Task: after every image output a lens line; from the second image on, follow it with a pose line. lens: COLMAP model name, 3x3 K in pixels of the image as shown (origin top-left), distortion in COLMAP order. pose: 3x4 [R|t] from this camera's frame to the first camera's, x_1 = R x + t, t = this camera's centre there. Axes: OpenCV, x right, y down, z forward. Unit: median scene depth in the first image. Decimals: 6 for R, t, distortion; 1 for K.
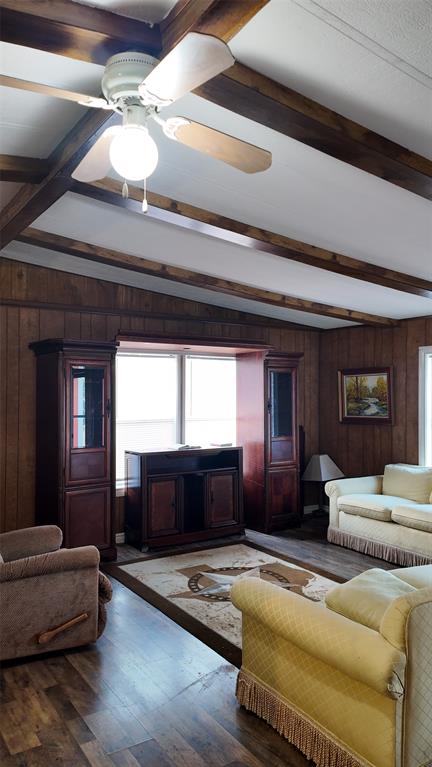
lens RADIAL K [[566.8, 0, 221.0], [0, 566.8, 383.1], [0, 0, 1]] dist [0.121038, -0.151329]
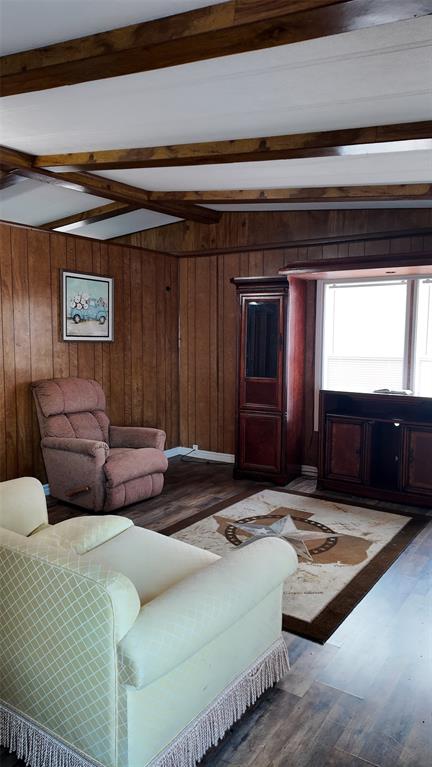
lens RADIAL K [[566.8, 0, 221.0], [0, 566.8, 383.1], [0, 0, 1]] dist [0.121038, -0.151329]
pose [[0.379234, 0.090005, -0.920913, 0.738235], [0.011749, 0.994709, 0.102056, 0.013061], [0.925226, -0.049523, 0.376170, 0.526154]]
